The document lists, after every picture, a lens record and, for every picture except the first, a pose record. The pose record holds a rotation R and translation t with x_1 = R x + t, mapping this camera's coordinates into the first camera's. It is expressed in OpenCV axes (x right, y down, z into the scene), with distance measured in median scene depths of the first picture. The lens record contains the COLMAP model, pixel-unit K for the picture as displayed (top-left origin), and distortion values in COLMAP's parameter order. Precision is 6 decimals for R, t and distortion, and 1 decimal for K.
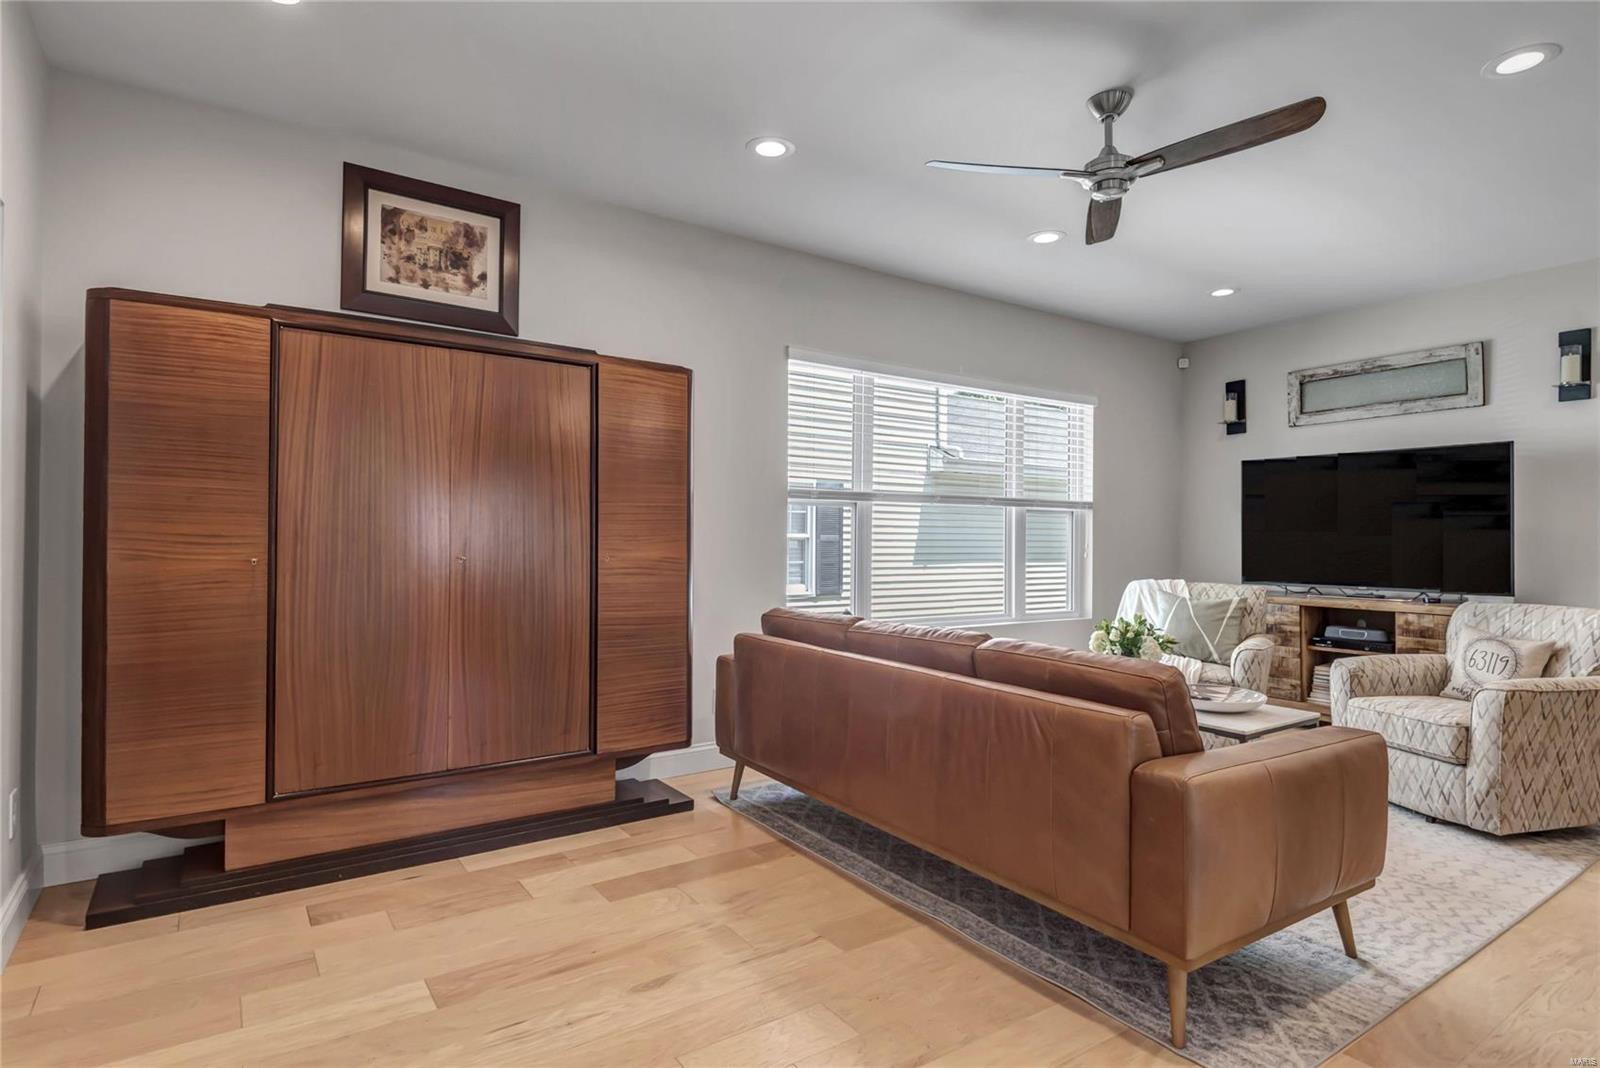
lens RADIAL K [[840.4, 0, 800.0], [0, 840.4, 534.0], [0, 0, 1]] dist [0.029327, -0.022314]
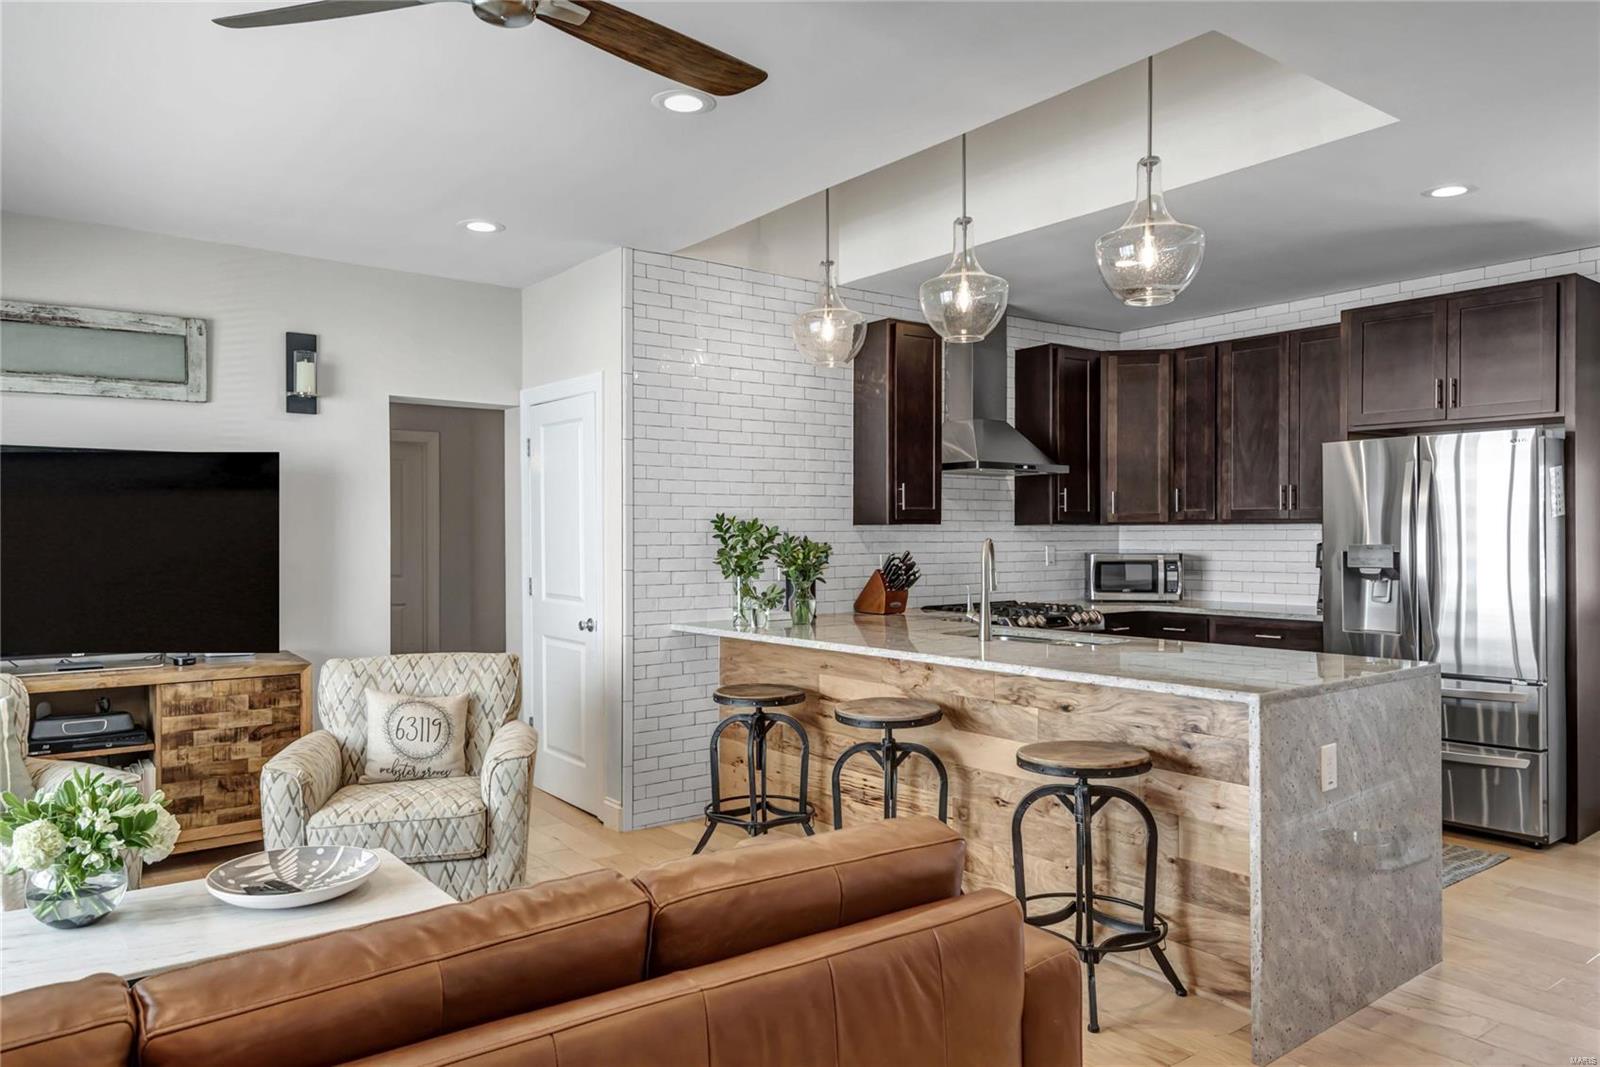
lens RADIAL K [[1066.9, 0, 790.0], [0, 1066.9, 538.4], [0, 0, 1]] dist [0.045114, -0.051443]
pose [[-0.039375, -0.008921, 0.999185, -0.210329], [-0.004665, 0.999951, 0.008744, -0.039184], [-0.999214, -0.004317, -0.039415, 0.518702]]
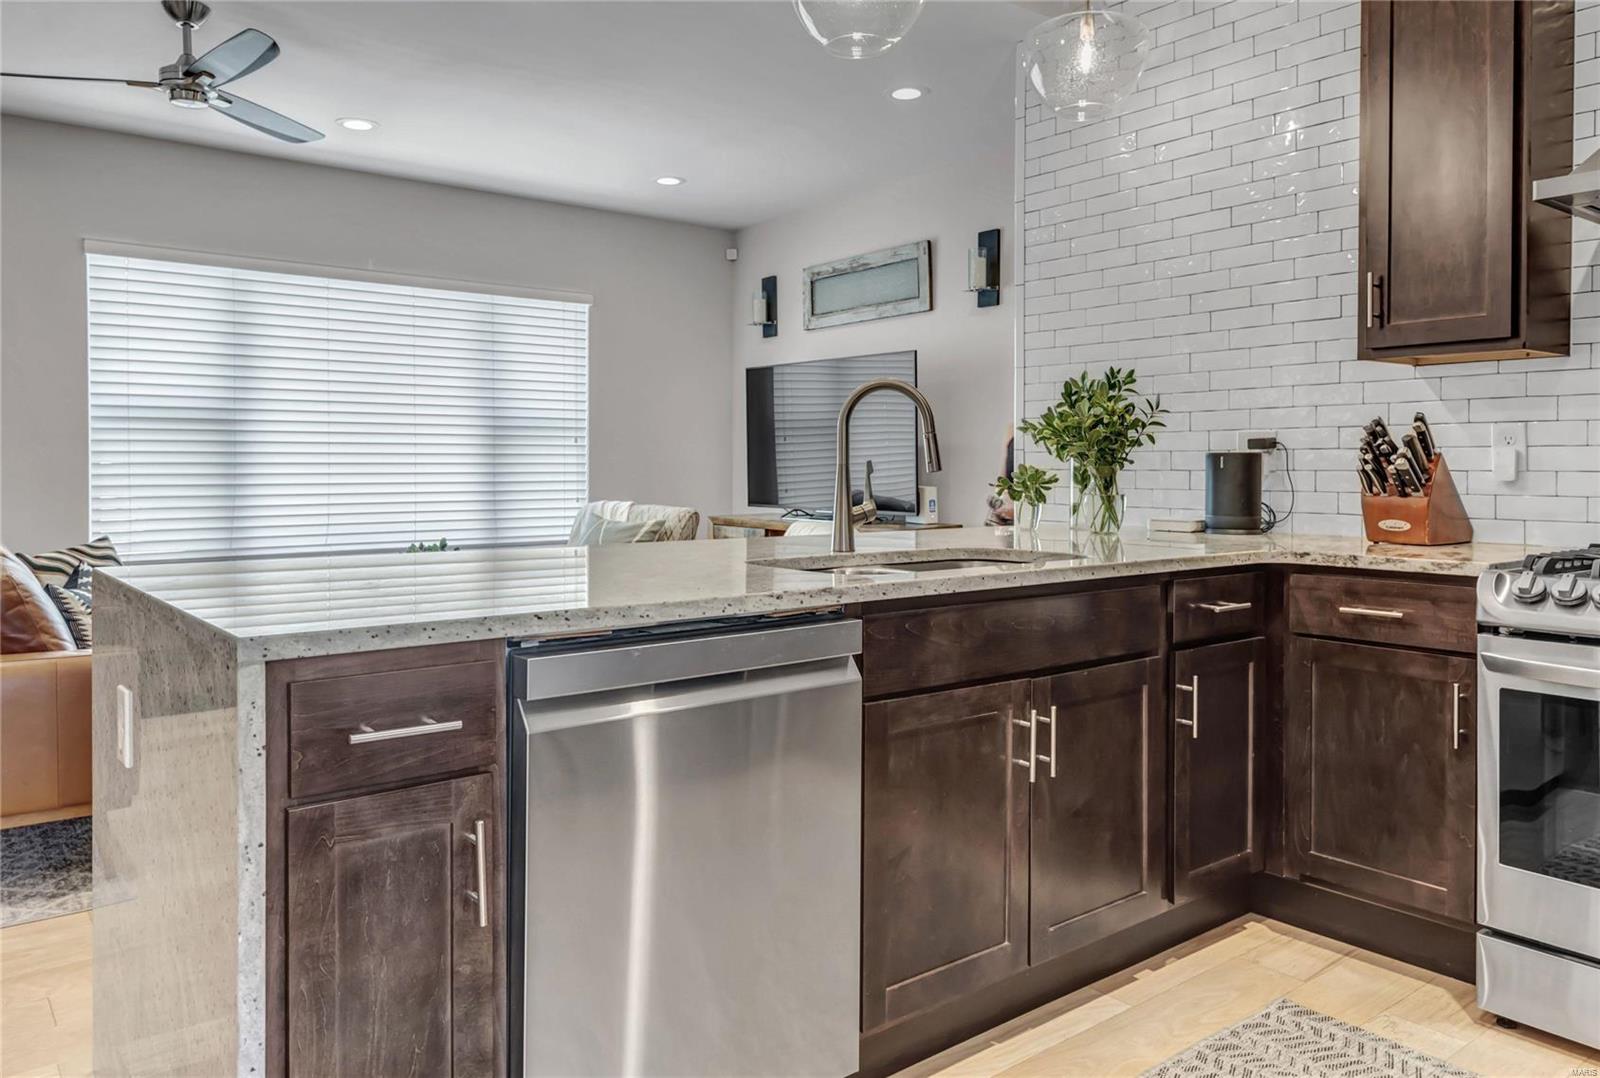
lens RADIAL K [[1118.3, 0, 798.7], [0, 1118.3, 497.4], [0, 0, 1]] dist [0.041812, -0.000463]
pose [[0.997718, -0.008171, 0.067021, 0.598749], [0.005494, 0.999184, 0.040024, 0.002590], [-0.067293, -0.039565, 0.996948, -0.223752]]
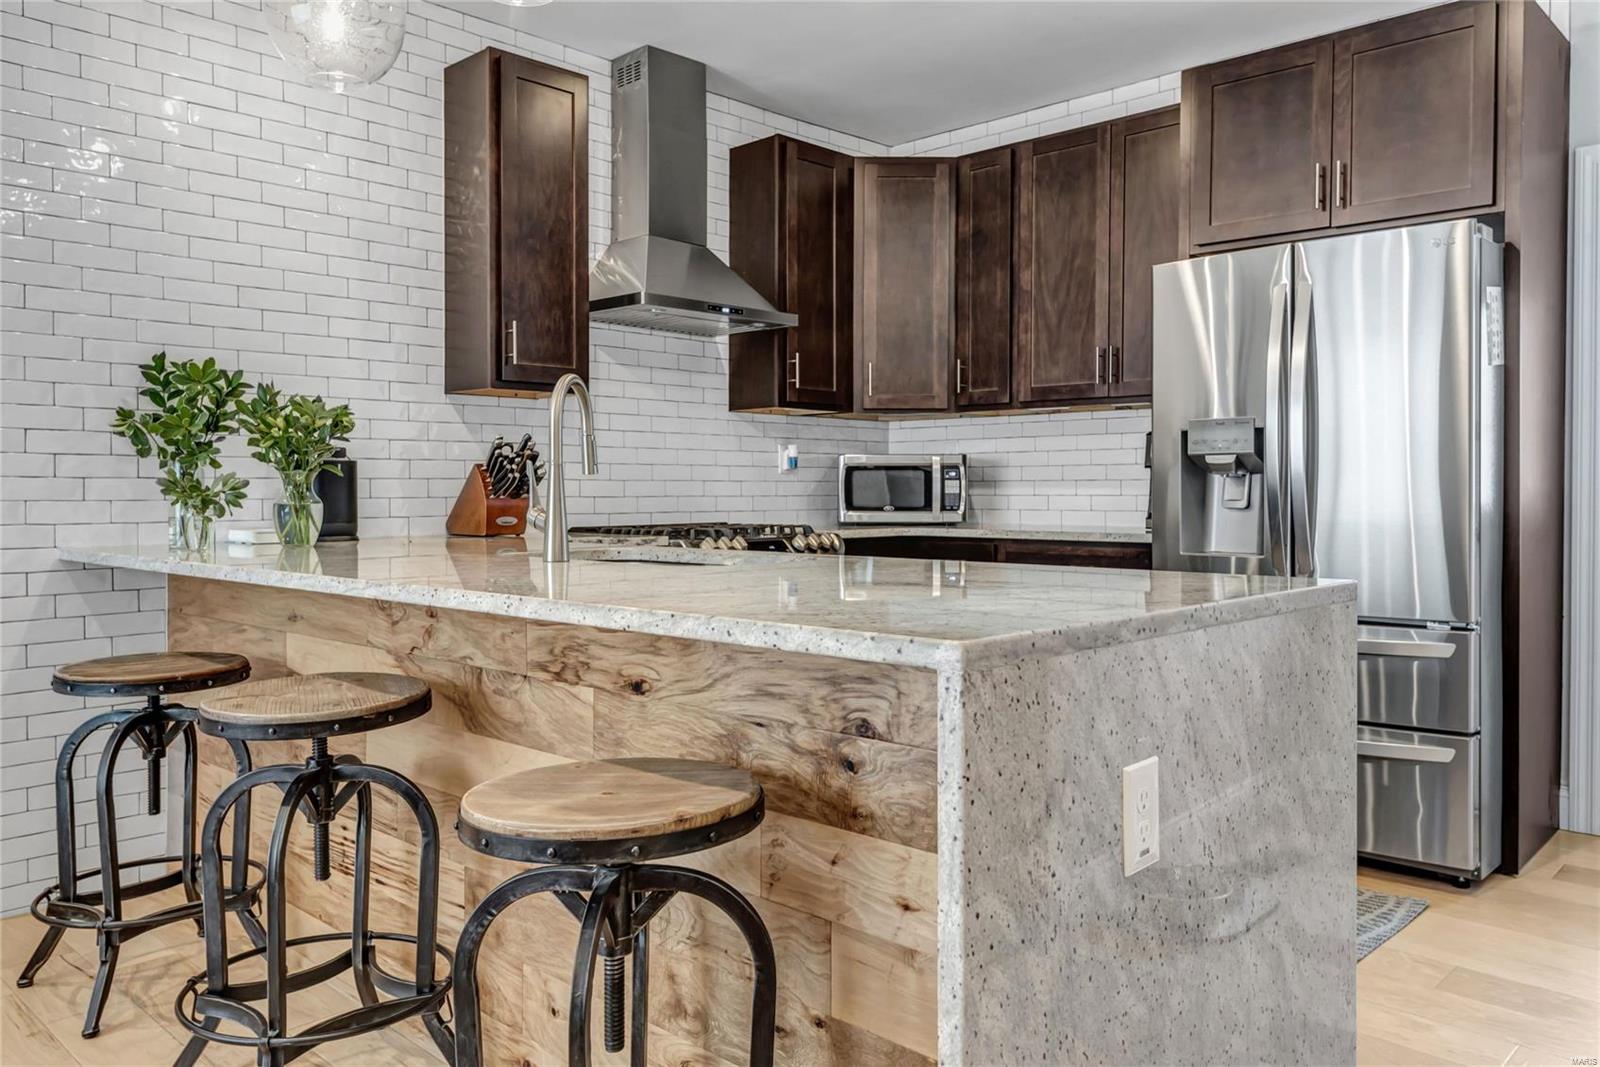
lens RADIAL K [[1190.9, 0, 799.7], [0, 1190.9, 505.7], [0, 0, 1]] dist [0.011570, 0.004204]
pose [[-0.200762, -0.018895, 0.979458, 0.131032], [-0.009960, 0.999802, 0.017246, 0.017442], [-0.979589, -0.006293, -0.200910, 0.322872]]
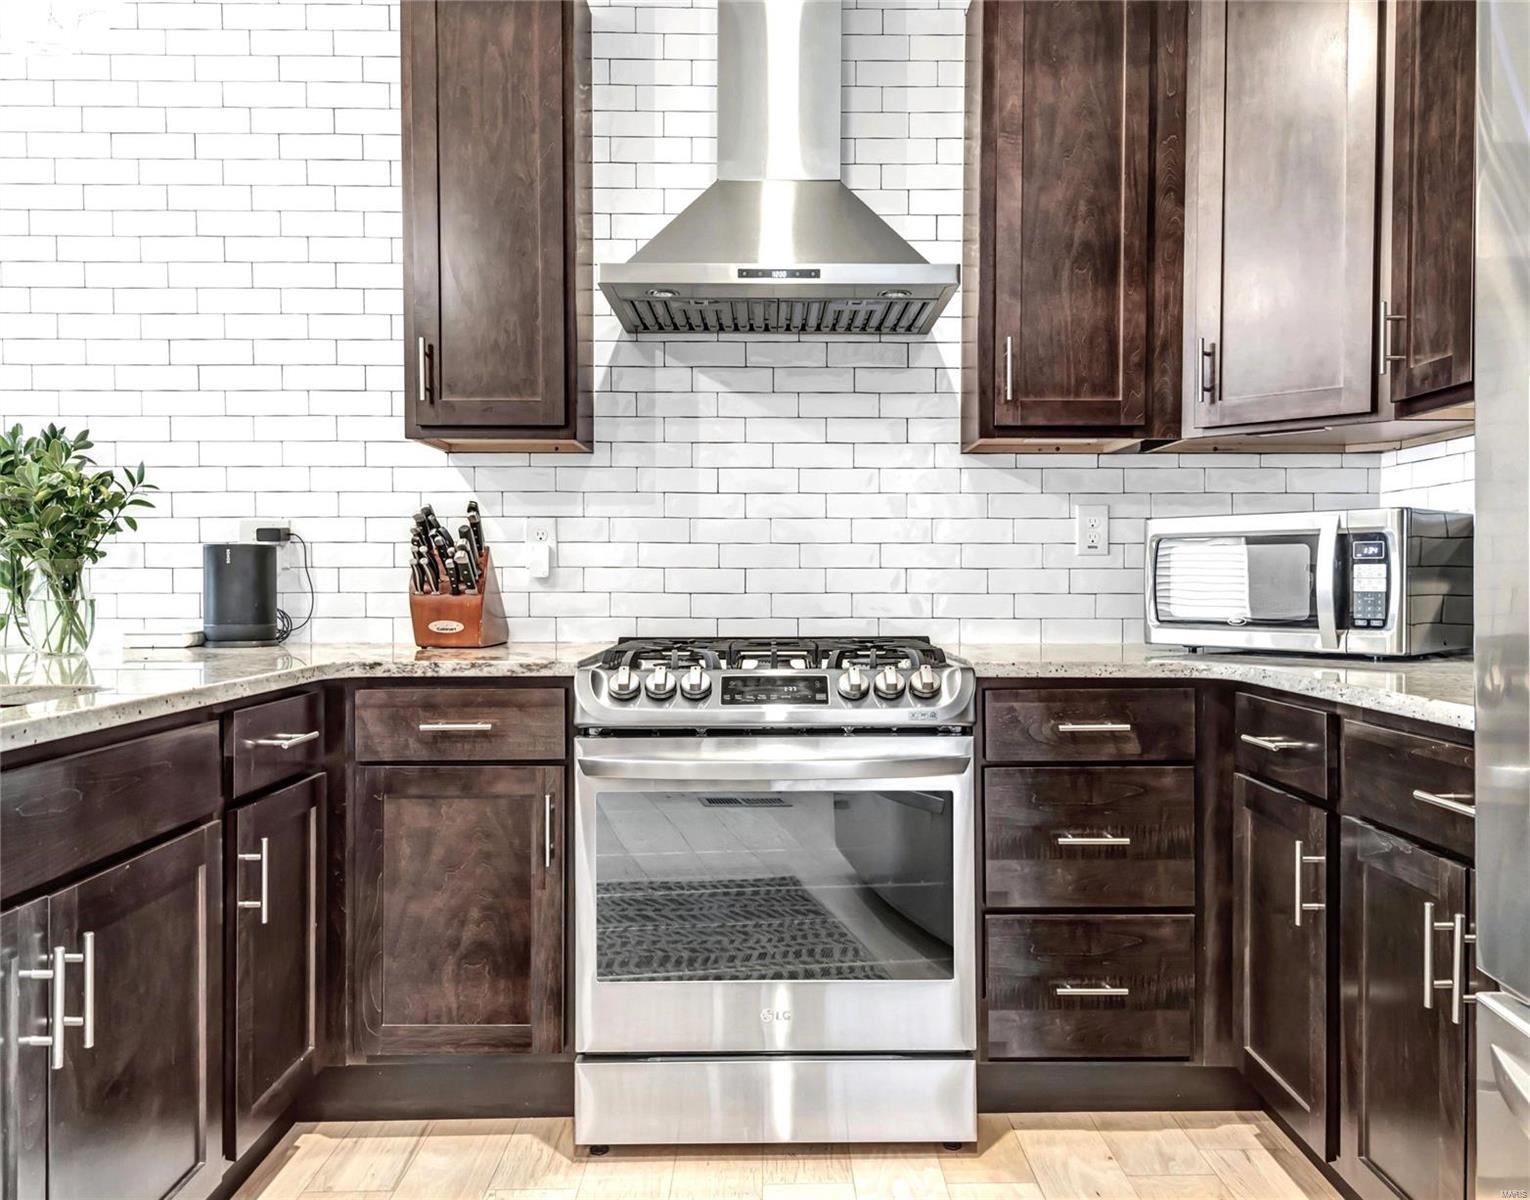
lens RADIAL K [[1148.8, 0, 765.0], [0, 1148.8, 600.0], [0, 0, 1]] dist [0.046646, -0.050211]
pose [[0.563886, -0.020079, 0.825609, 0.588783], [-0.005197, 0.999598, 0.027860, 0.014715], [-0.825836, -0.020001, 0.563555, -0.074506]]
